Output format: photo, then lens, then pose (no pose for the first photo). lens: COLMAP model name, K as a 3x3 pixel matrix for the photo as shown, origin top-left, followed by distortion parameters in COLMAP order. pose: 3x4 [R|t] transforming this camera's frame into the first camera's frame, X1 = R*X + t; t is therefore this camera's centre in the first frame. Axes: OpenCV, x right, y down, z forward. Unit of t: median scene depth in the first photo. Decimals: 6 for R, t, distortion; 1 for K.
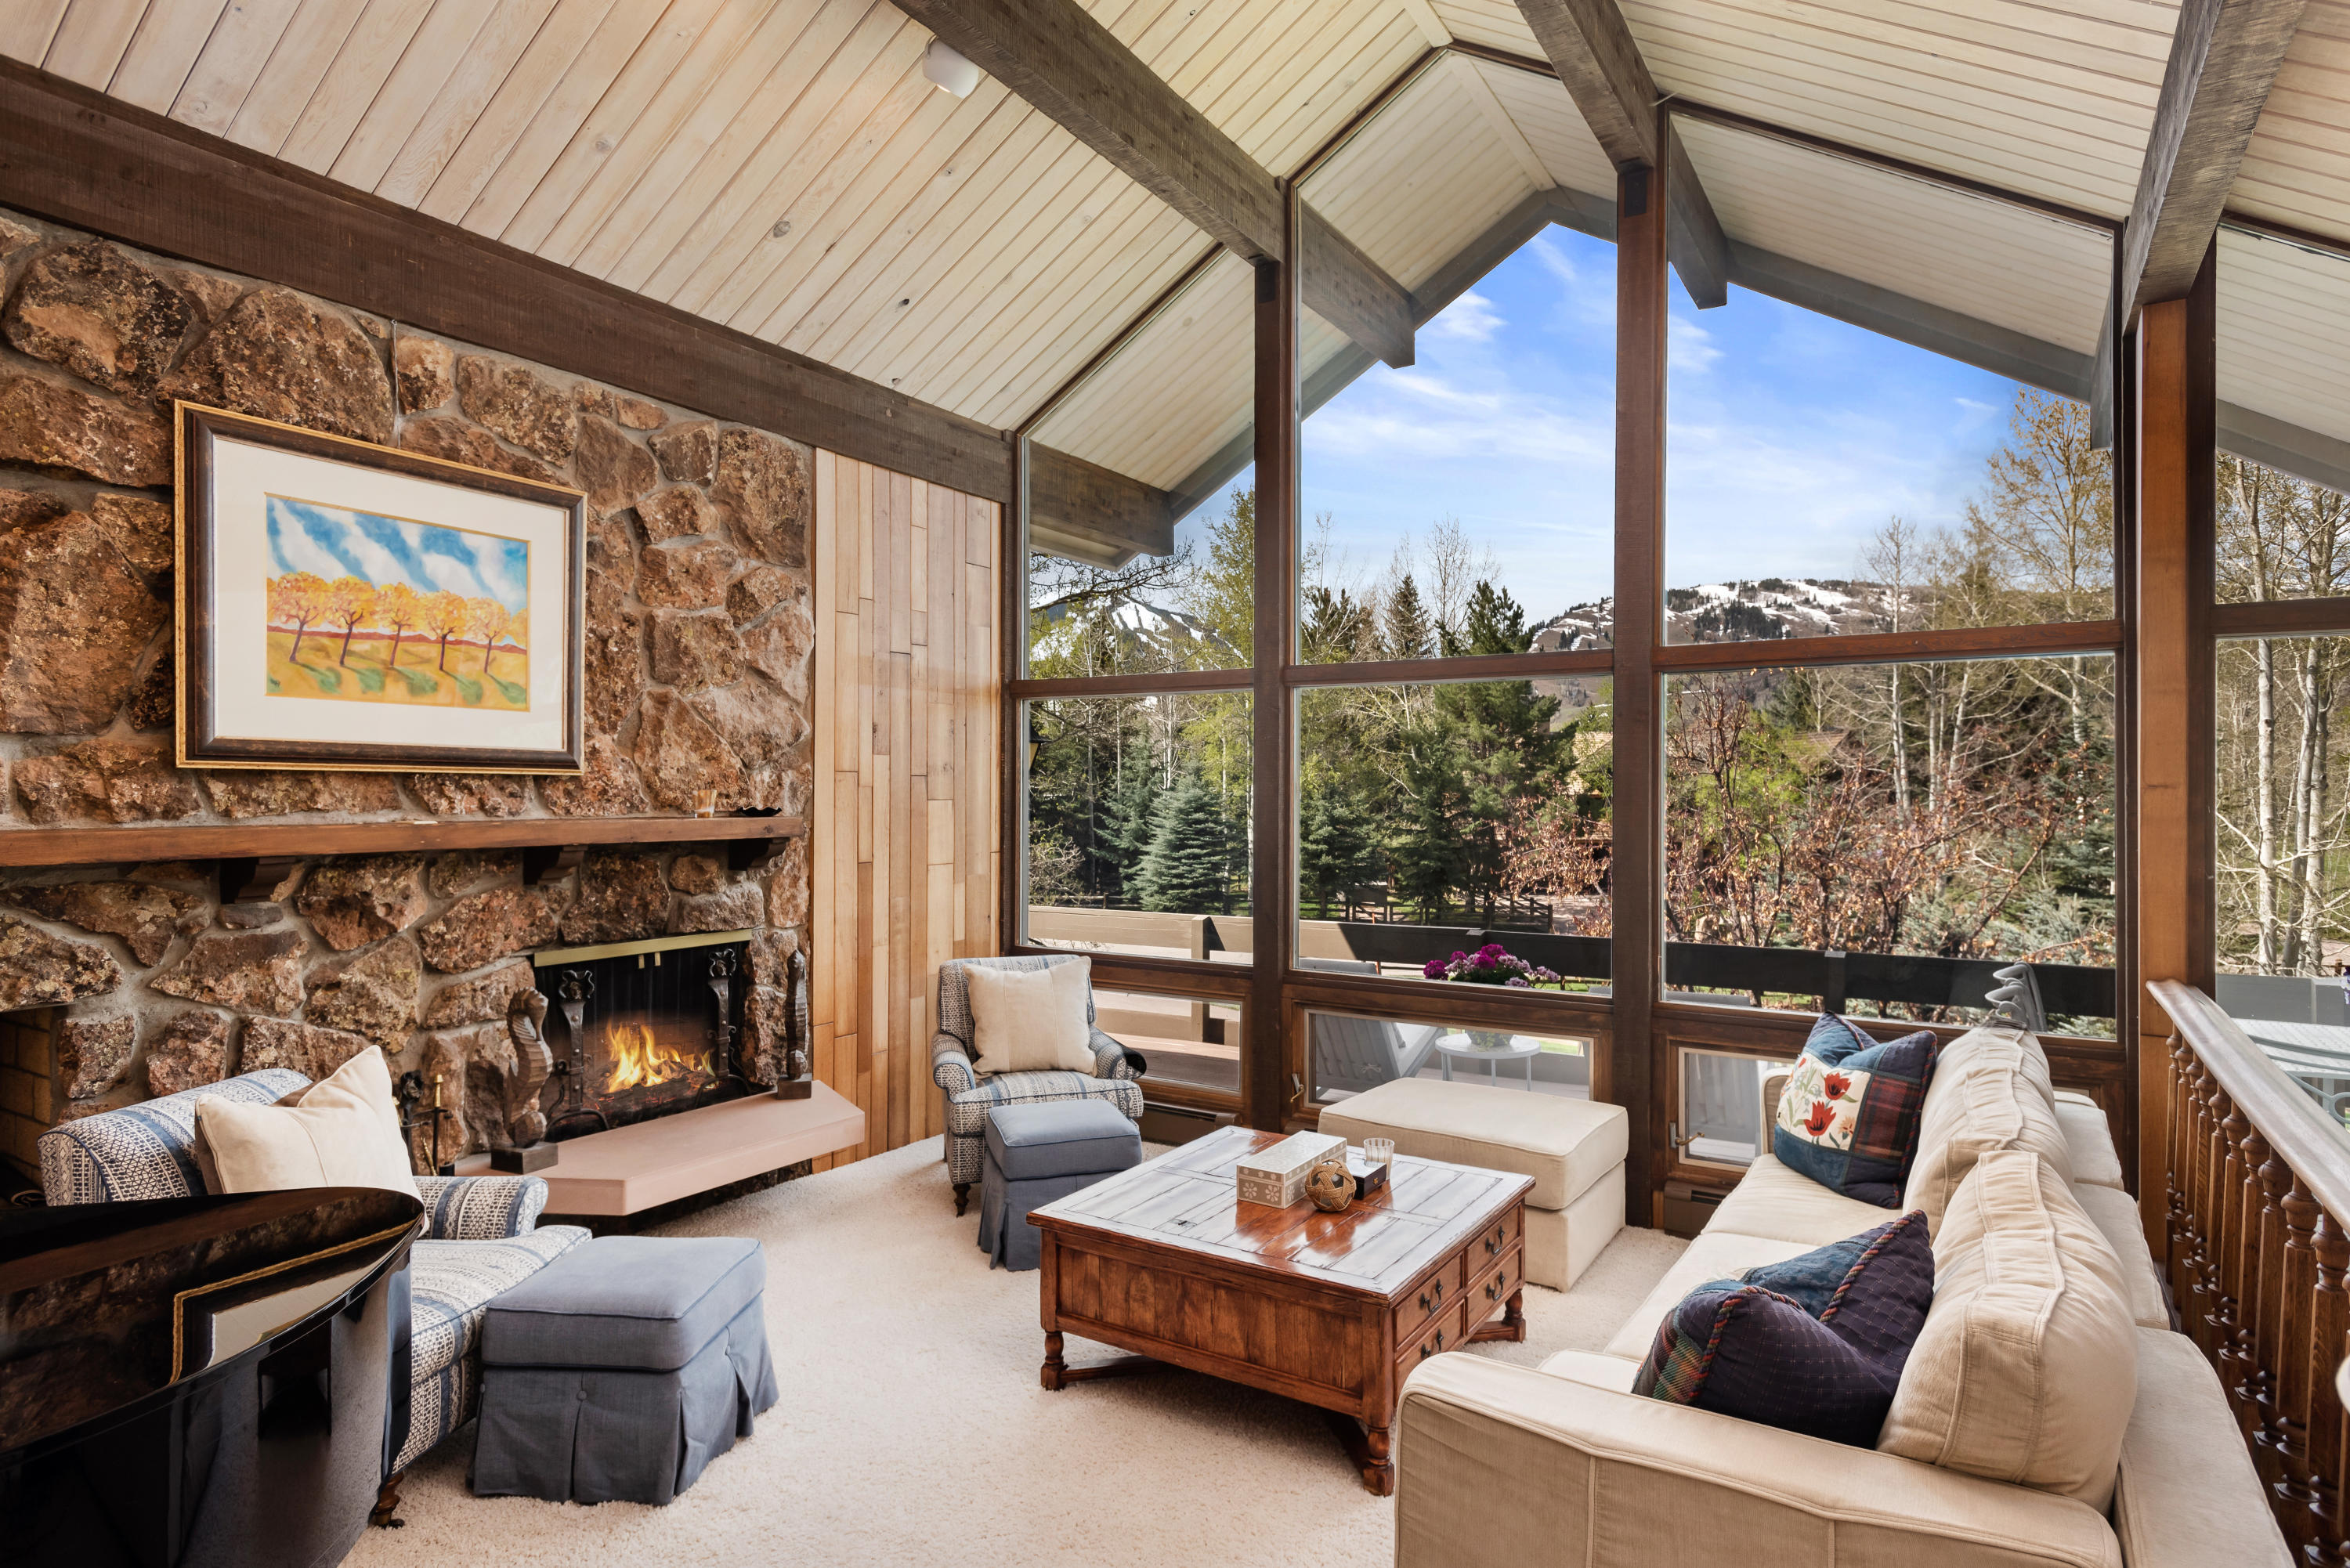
lens RADIAL K [[1276.5, 0, 1200.5], [0, 1276.5, 784.6], [0, 0, 1]] dist [0.034431, -0.017451]
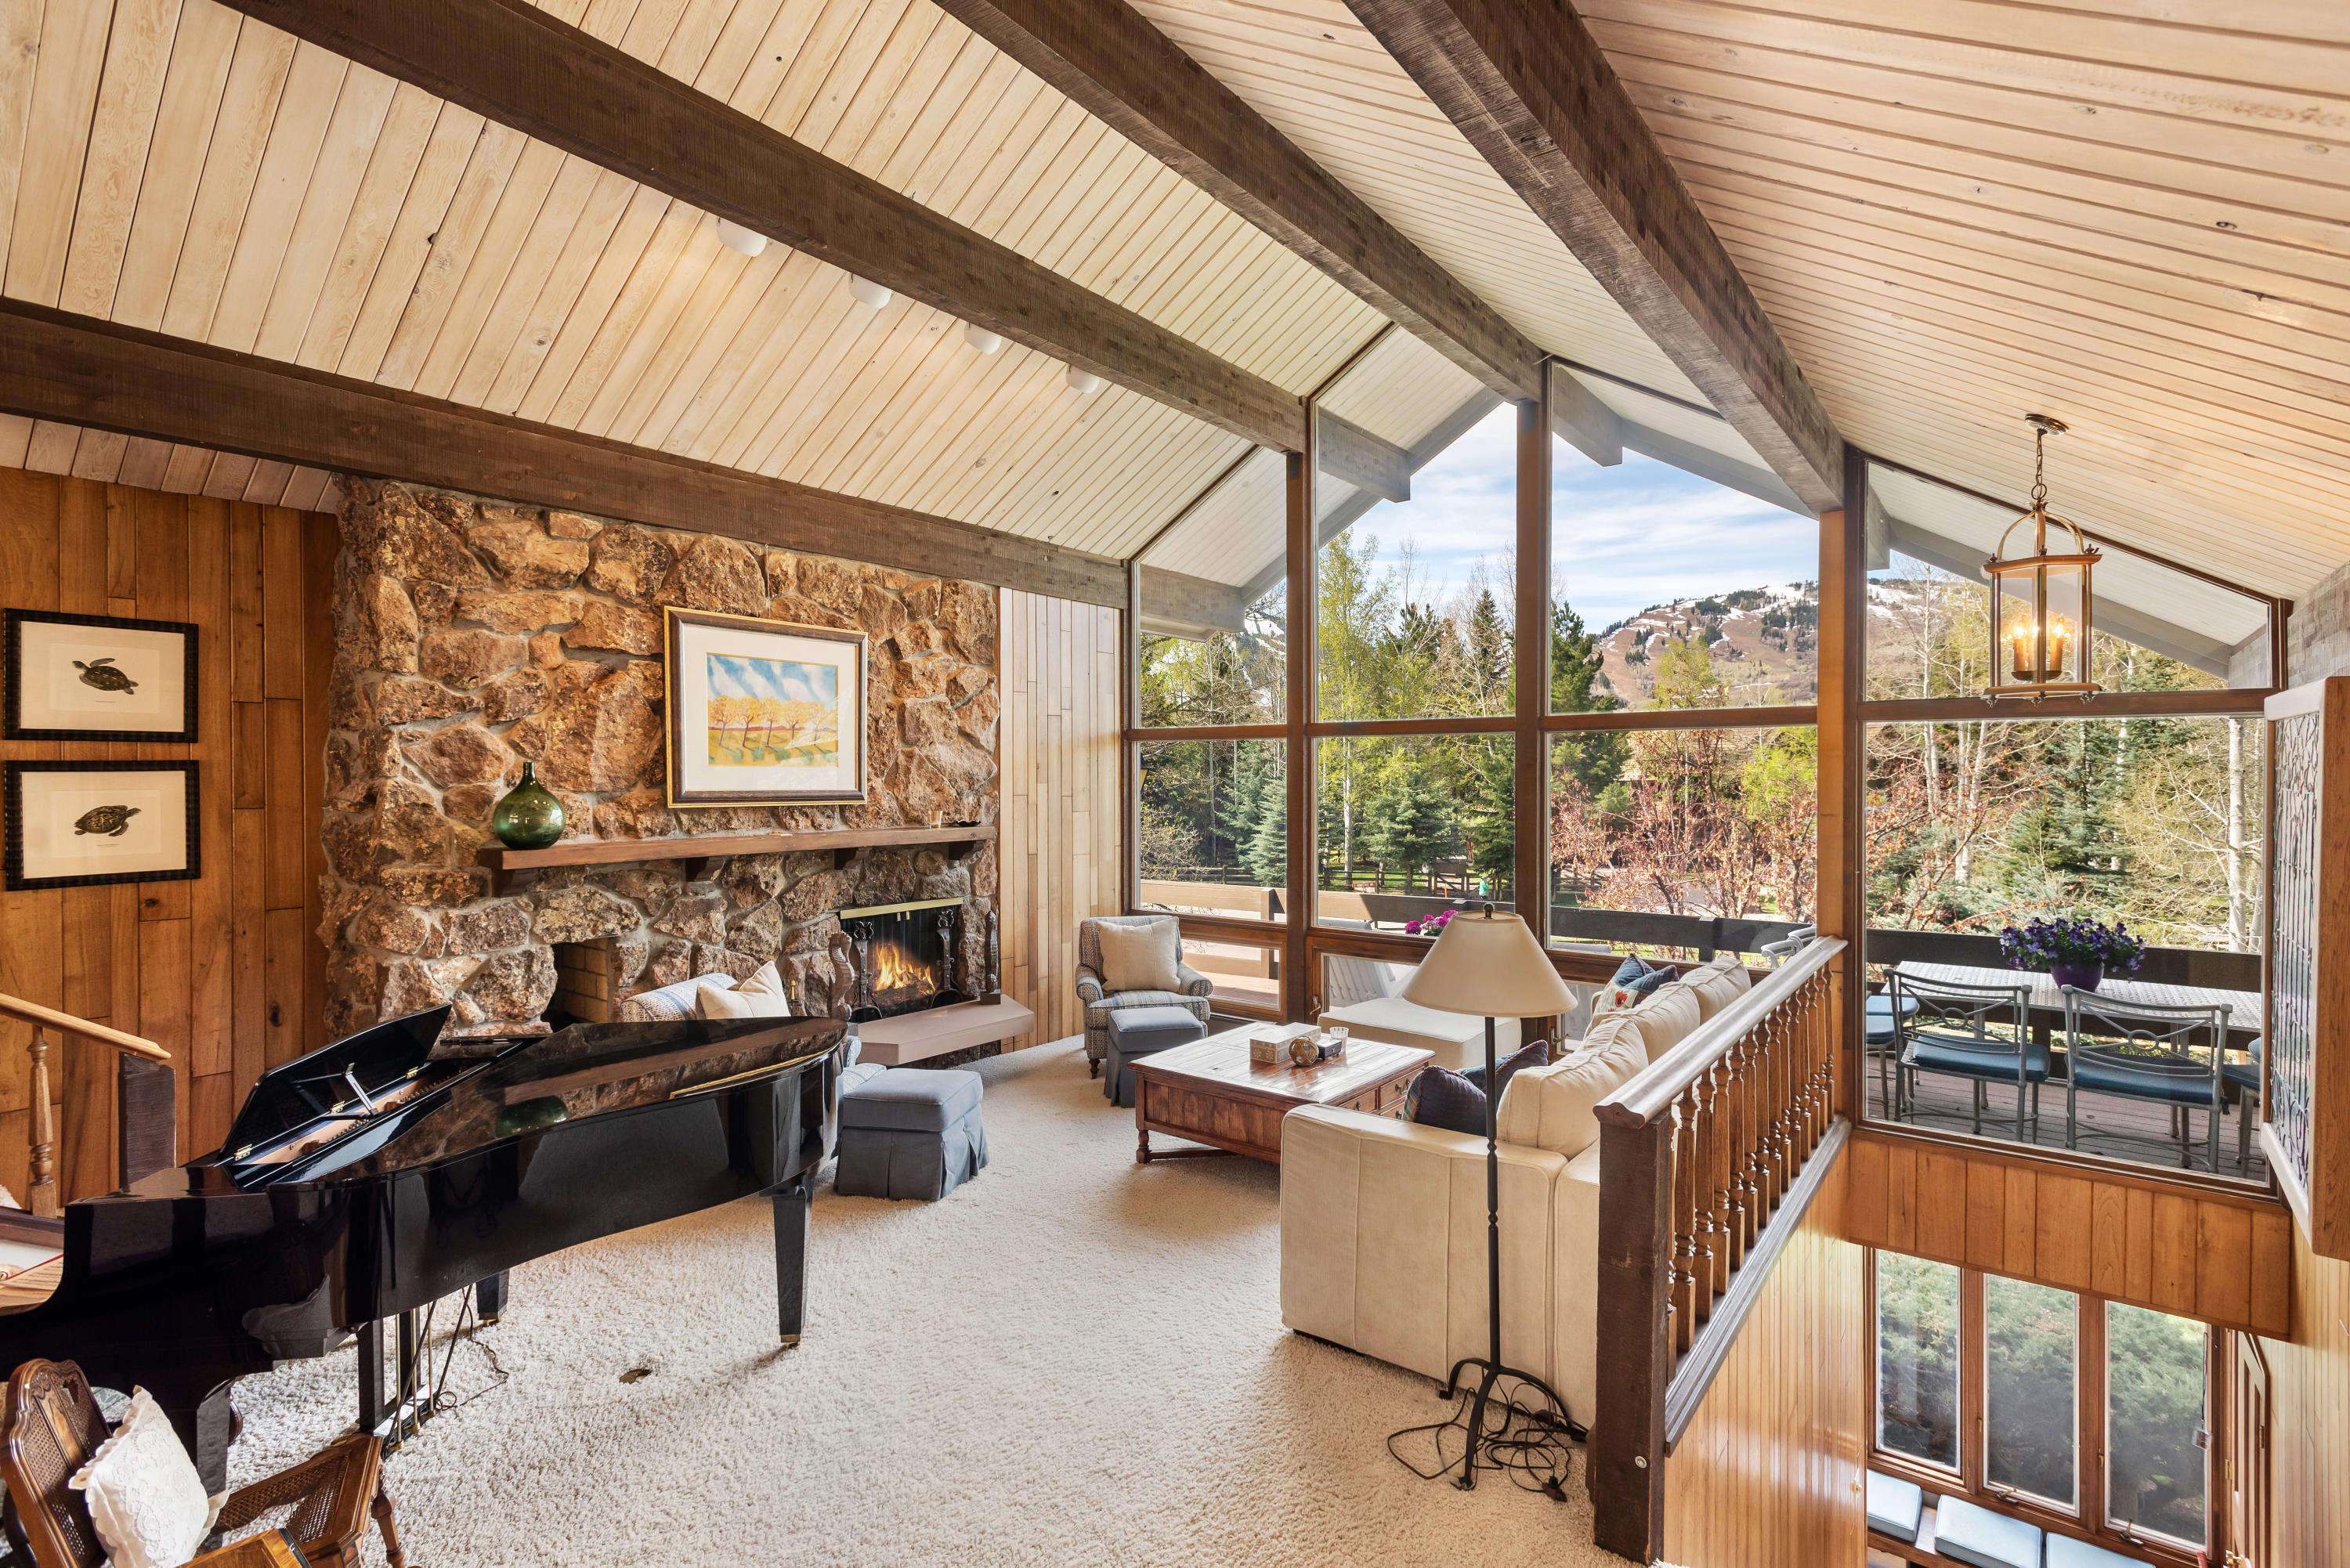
lens RADIAL K [[1106.7, 0, 1198.9], [0, 1106.7, 786.3], [0, 0, 1]] dist [0.019563, -0.006846]
pose [[0.994869, -0.003216, -0.101123, 0.082632], [0.004695, 0.999885, 0.014396, -0.044852], [0.101066, -0.014797, 0.994770, -0.348037]]
